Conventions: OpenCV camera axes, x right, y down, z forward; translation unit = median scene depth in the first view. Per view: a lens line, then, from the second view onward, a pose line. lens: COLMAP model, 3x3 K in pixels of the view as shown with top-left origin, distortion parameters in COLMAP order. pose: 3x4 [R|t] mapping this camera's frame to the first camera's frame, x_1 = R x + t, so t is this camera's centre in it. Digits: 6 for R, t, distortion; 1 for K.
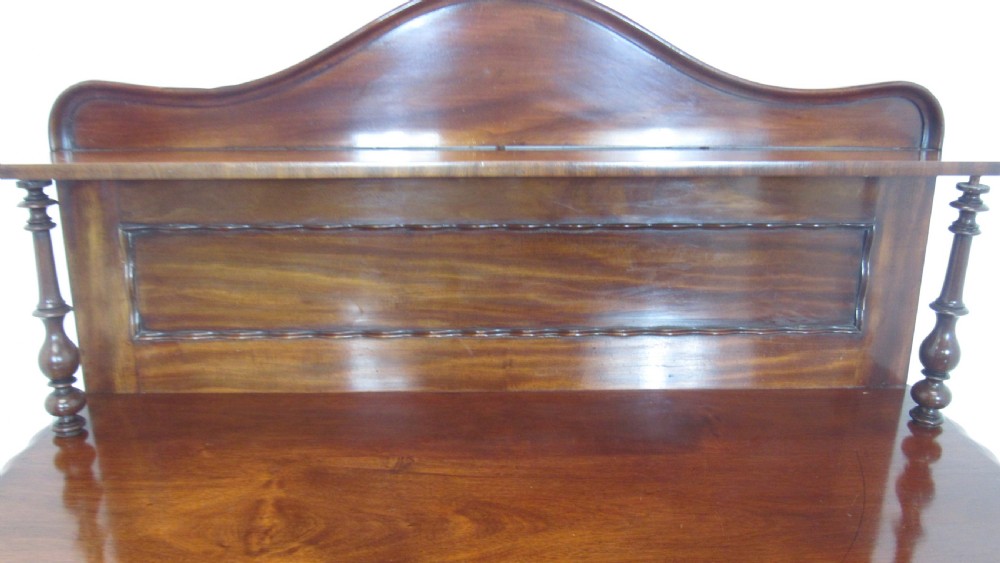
lens RADIAL K [[826.5, 0, 500.7], [0, 826.5, 279.0], [0, 0, 1]] dist [-0.045392, 0.016487]
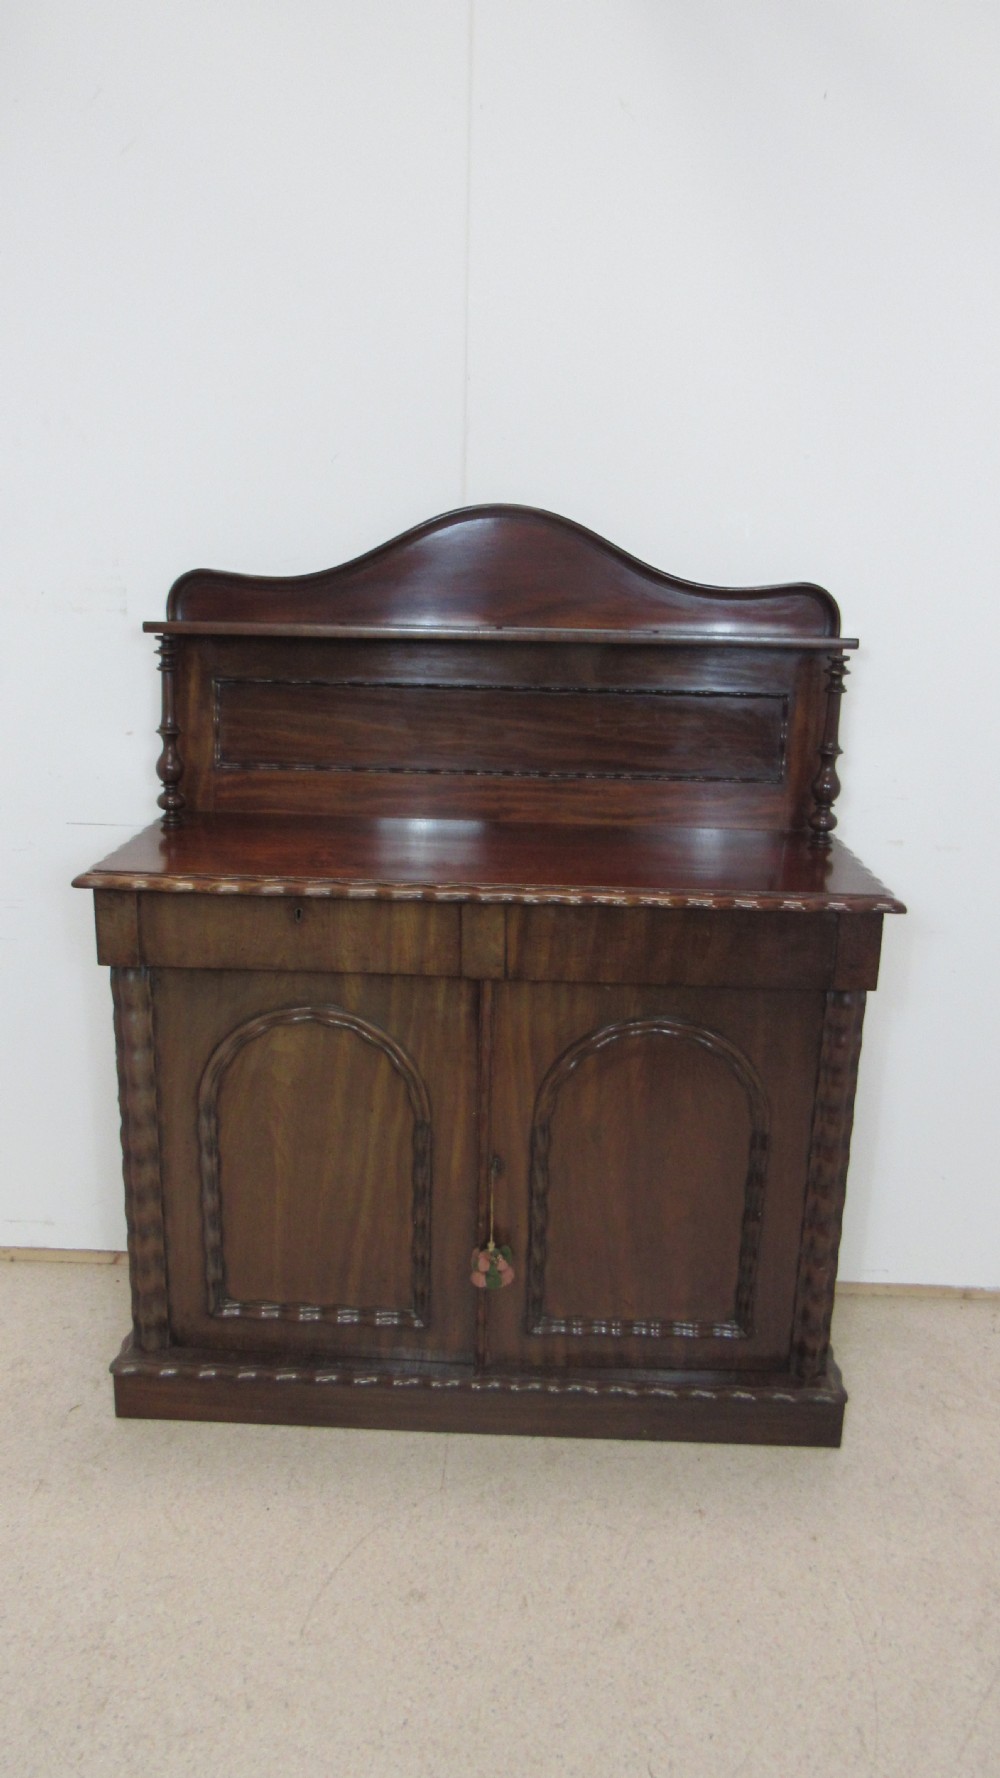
lens RADIAL K [[1279.6, 0, 503.0], [0, 1279.6, 894.2], [0, 0, 1]] dist [-0.027424, 0.006924]
pose [[0.997589, 0.034229, -0.060369, 0.141794], [-0.036747, 0.998479, -0.041102, 0.346400], [0.058871, 0.043221, 0.997330, -1.009506]]
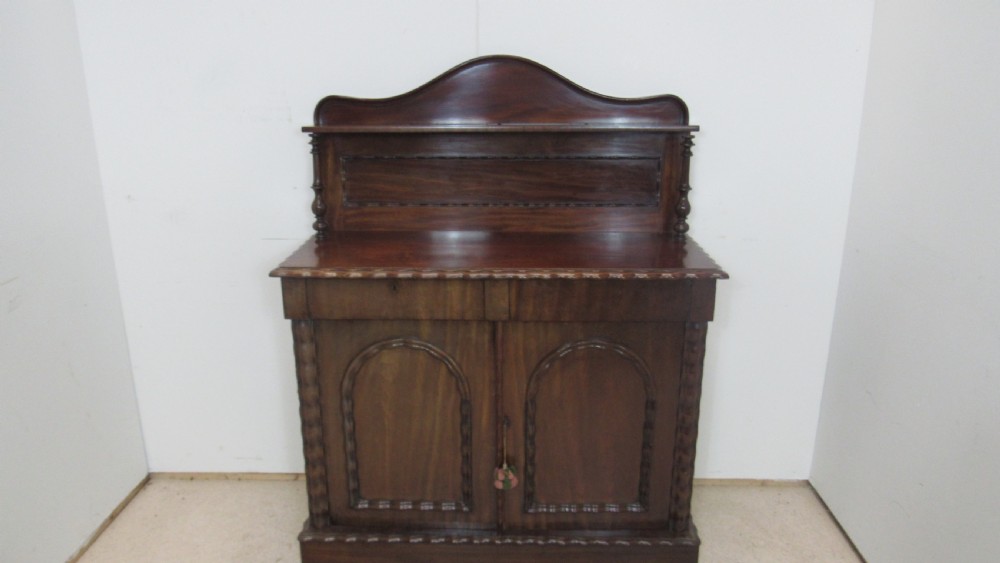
lens RADIAL K [[719.7, 0, 501.3], [0, 719.7, 284.4], [0, 0, 1]] dist [-0.027424, 0.006924]
pose [[0.998553, 0.008921, -0.053038, 0.117567], [-0.009441, 0.999910, -0.009563, 0.317960], [0.052948, 0.010050, 0.998547, -1.046844]]
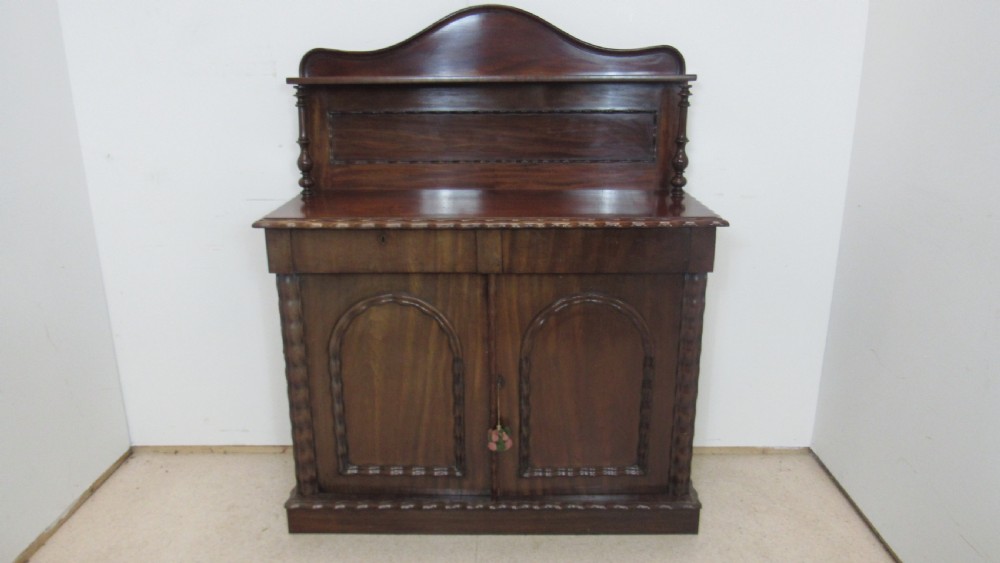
lens RADIAL K [[719.7, 0, 501.4], [0, 719.7, 284.4], [0, 0, 1]] dist [-0.027424, 0.006924]
pose [[0.999061, 0.002103, -0.043263, 0.115710], [-0.002723, 0.999894, -0.014287, 0.442022], [0.043229, 0.014392, 0.998962, -0.983156]]
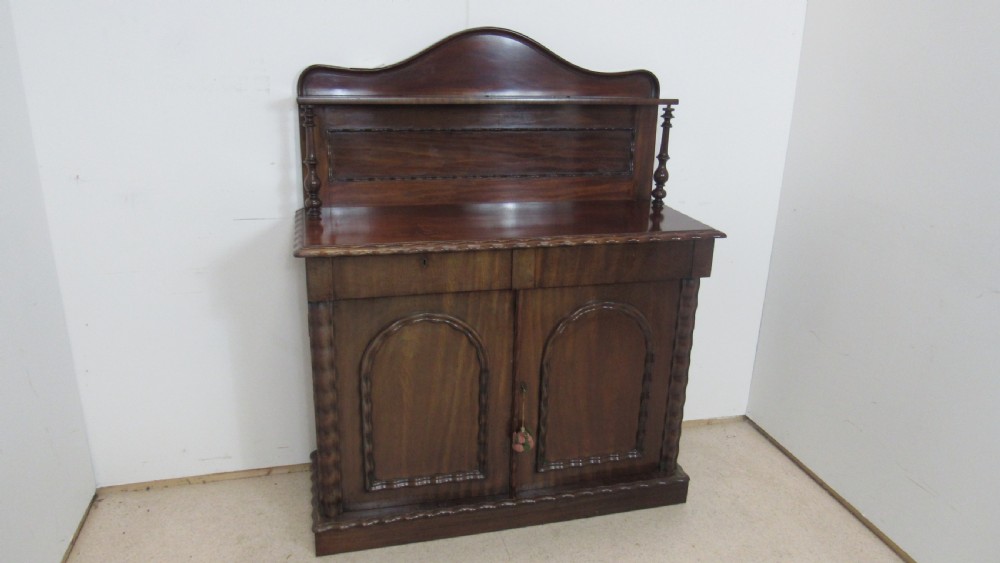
lens RADIAL K [[719.7, 0, 502.1], [0, 719.7, 286.0], [0, 0, 1]] dist [-0.027424, 0.006924]
pose [[0.974805, -0.051953, 0.216924, -0.432635], [0.046546, 0.998467, 0.029966, 0.326543], [-0.218148, -0.019114, 0.975728, -1.042062]]
